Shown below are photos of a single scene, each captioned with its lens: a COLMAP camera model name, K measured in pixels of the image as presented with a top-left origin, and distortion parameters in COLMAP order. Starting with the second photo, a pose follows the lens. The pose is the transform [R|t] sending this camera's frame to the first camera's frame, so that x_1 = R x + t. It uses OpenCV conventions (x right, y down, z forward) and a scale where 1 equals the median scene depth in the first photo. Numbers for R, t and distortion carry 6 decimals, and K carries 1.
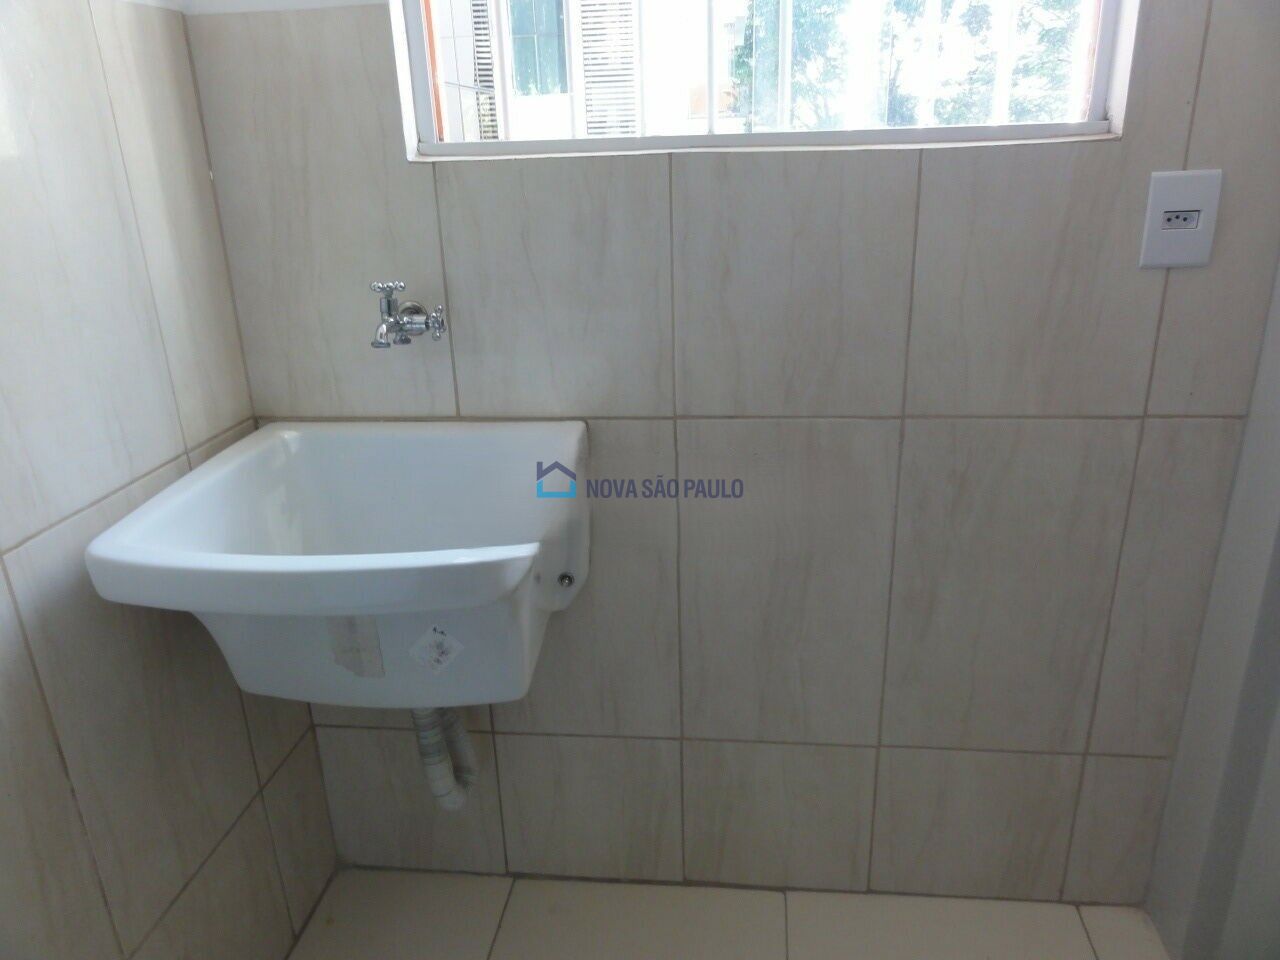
lens RADIAL K [[903.7, 0, 639.0], [0, 903.7, 478.0], [0, 0, 1]] dist [-0.008229, 0.004041]
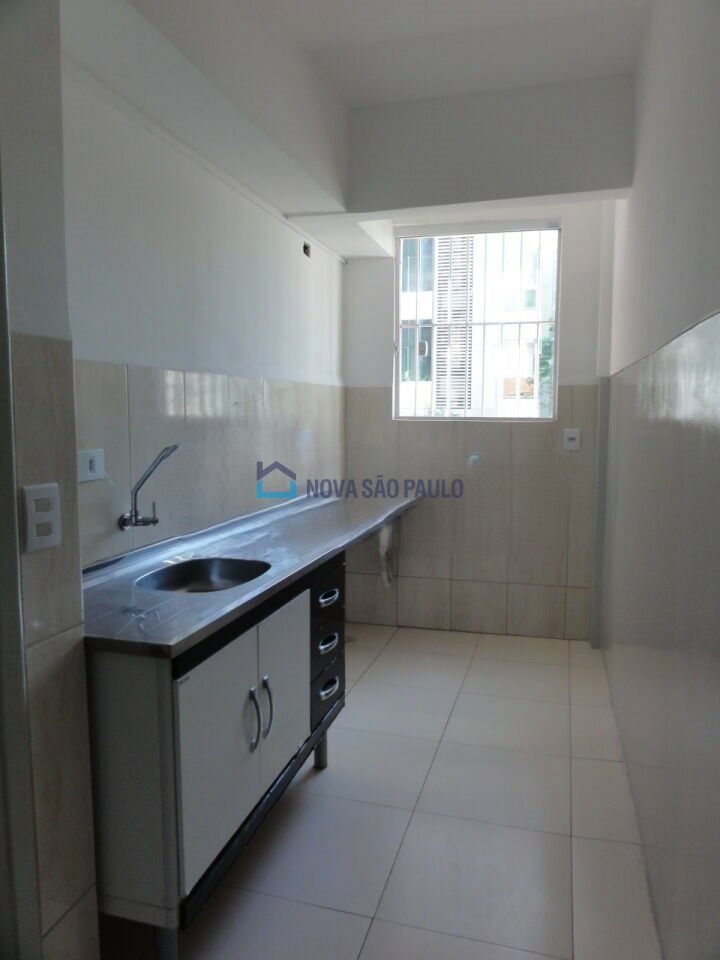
lens RADIAL K [[677.7, 0, 362.6], [0, 677.7, 480.5], [0, 0, 1]] dist [-0.008229, 0.004041]
pose [[0.986362, 0.051450, -0.156342, 0.112390], [-0.088401, 0.966852, -0.239544, 0.654934], [0.138835, 0.250098, 0.958215, -1.876566]]
